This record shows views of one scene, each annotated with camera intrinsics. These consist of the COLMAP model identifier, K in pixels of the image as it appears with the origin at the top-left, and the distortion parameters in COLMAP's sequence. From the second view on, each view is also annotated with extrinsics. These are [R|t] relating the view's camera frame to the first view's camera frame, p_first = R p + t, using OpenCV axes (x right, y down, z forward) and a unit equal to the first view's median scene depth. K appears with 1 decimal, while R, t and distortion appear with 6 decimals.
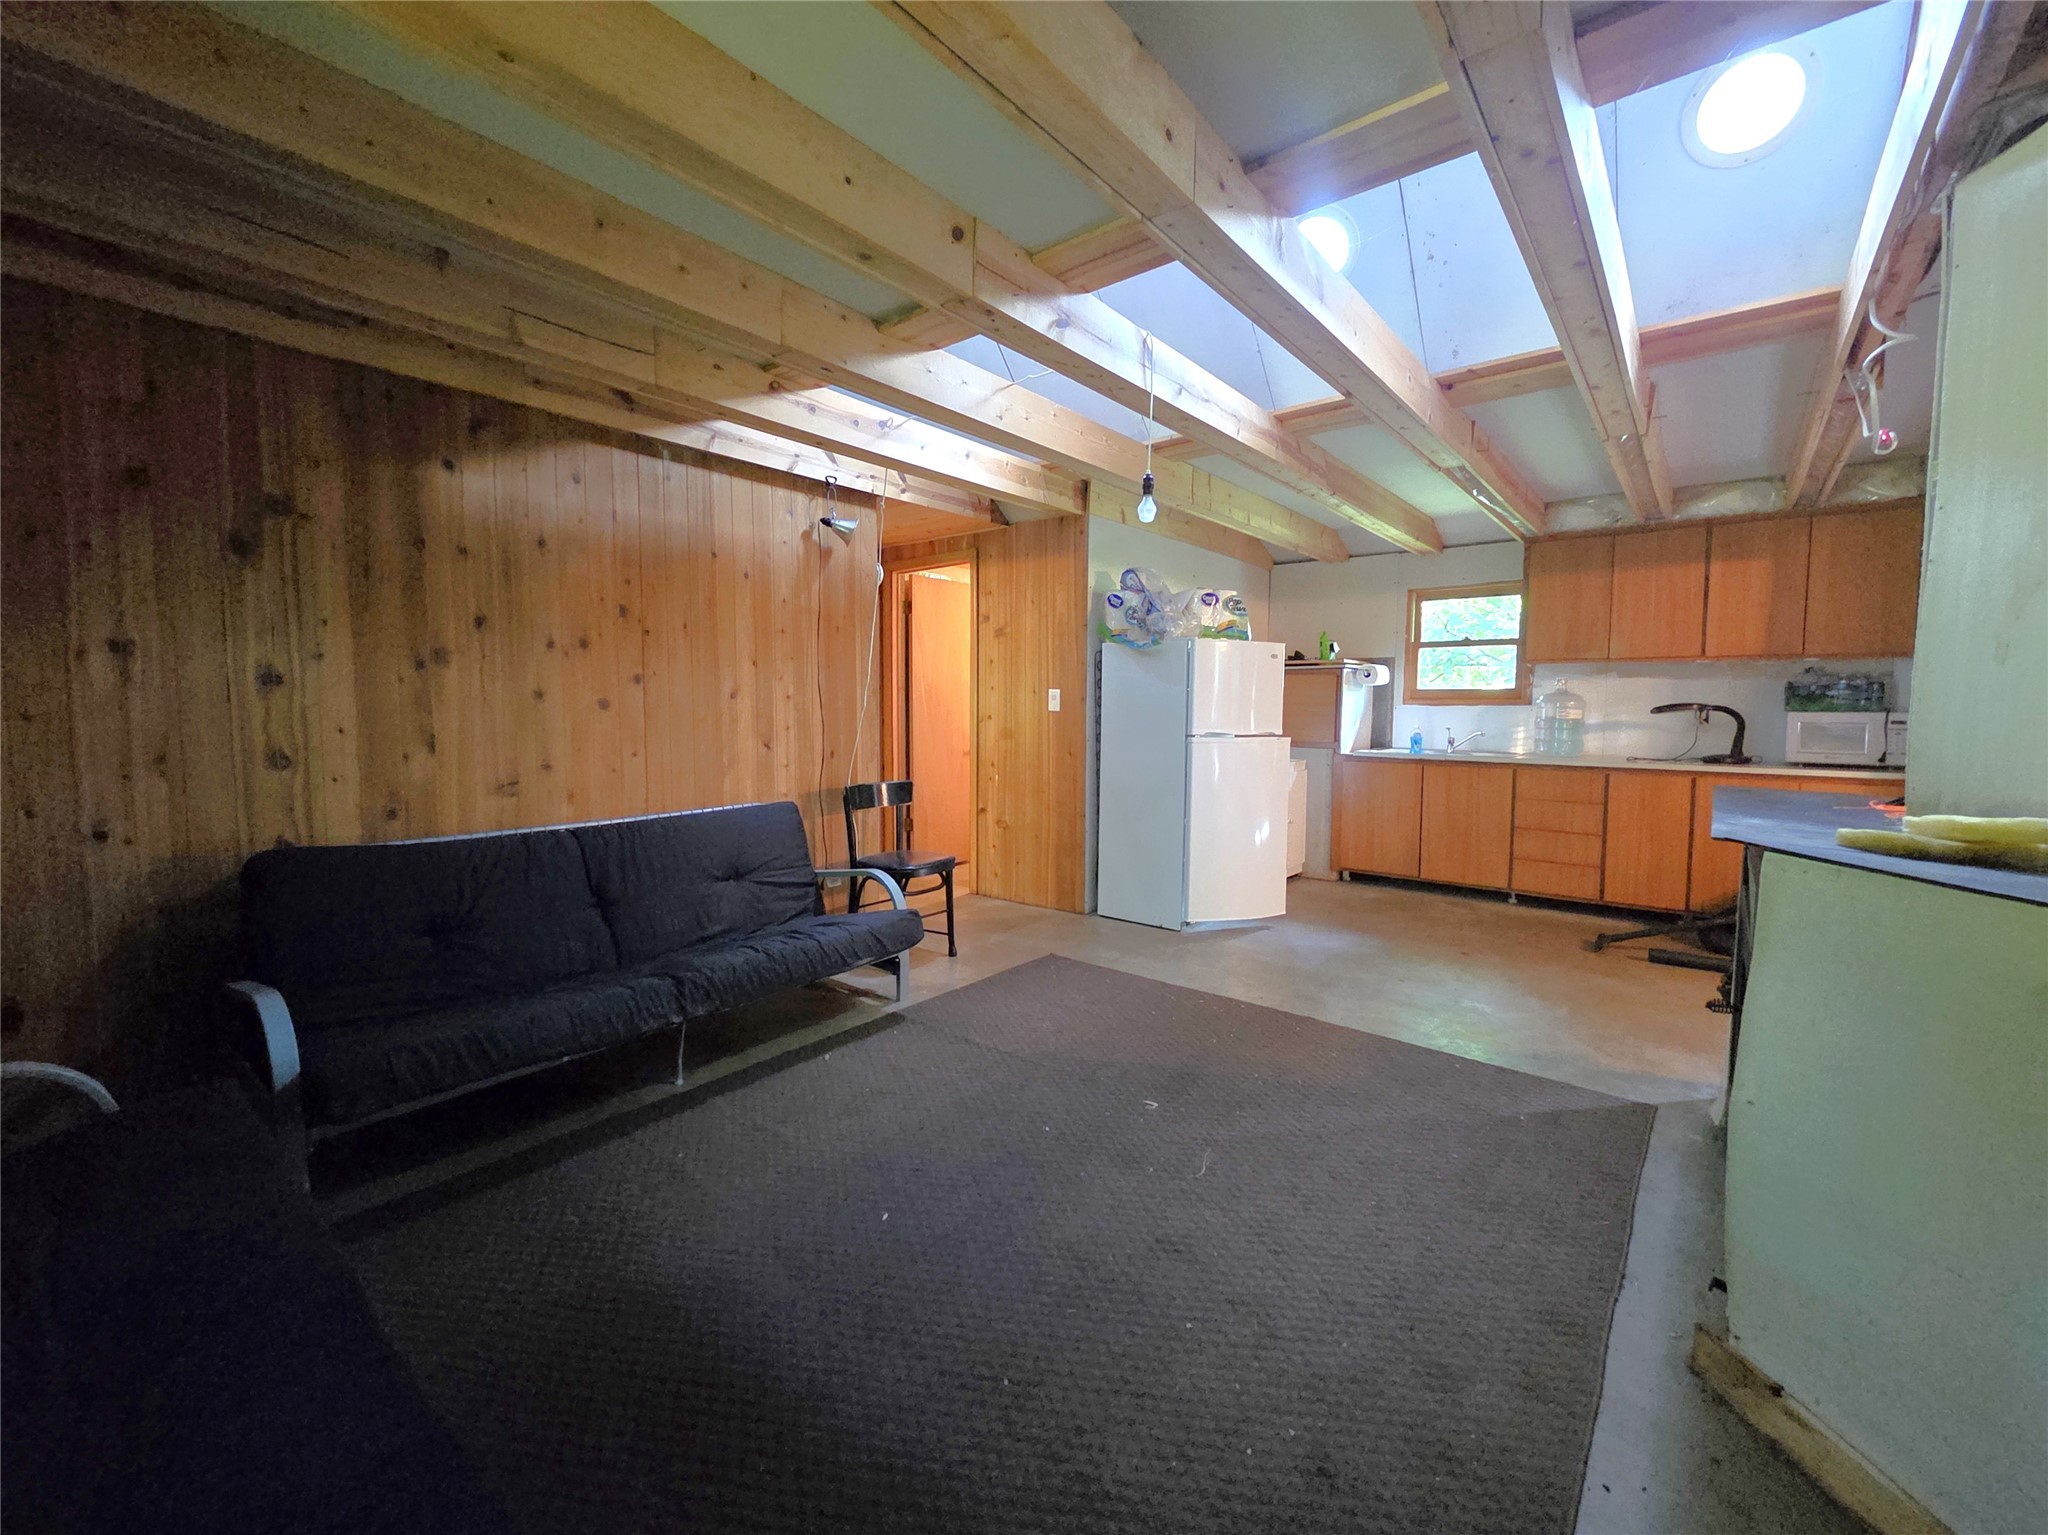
lens RADIAL K [[834.3, 0, 1012.1], [0, 834.3, 759.8], [0, 0, 1]] dist [-0.000192, -0.002325]
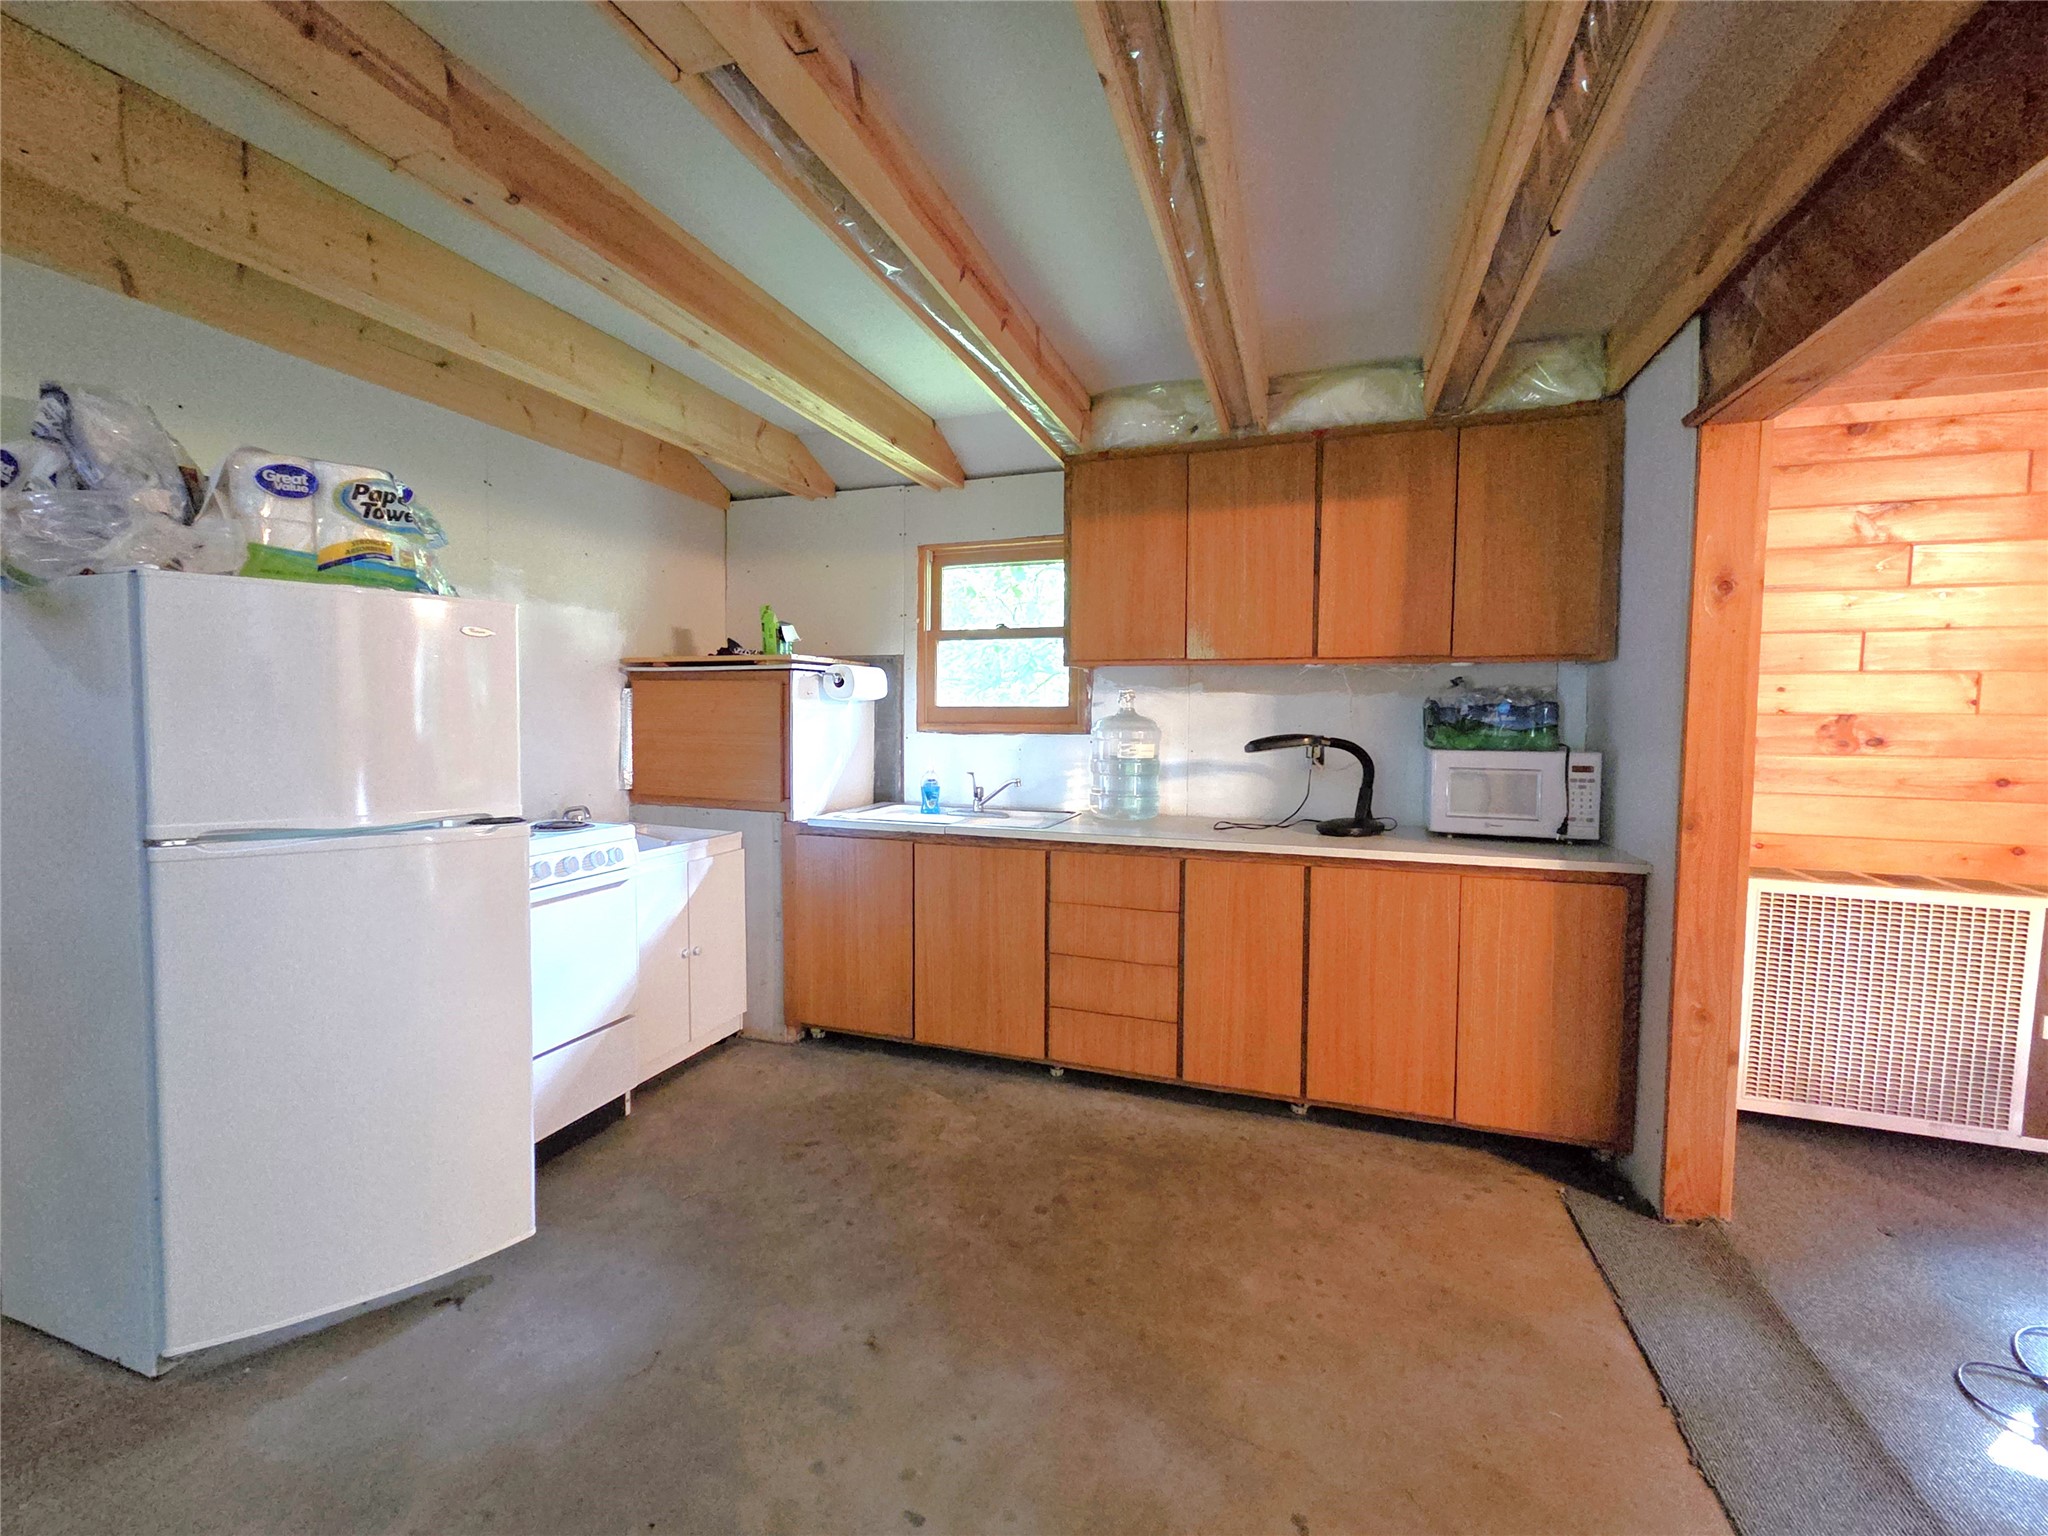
lens RADIAL K [[834.3, 0, 1012.1], [0, 834.3, 760.3], [0, 0, 1]] dist [-0.000192, -0.002325]
pose [[0.937590, -0.018997, 0.347223, 0.402451], [0.022530, 0.999727, -0.006141, -0.049612], [-0.347011, 0.013581, 0.937763, 0.498686]]
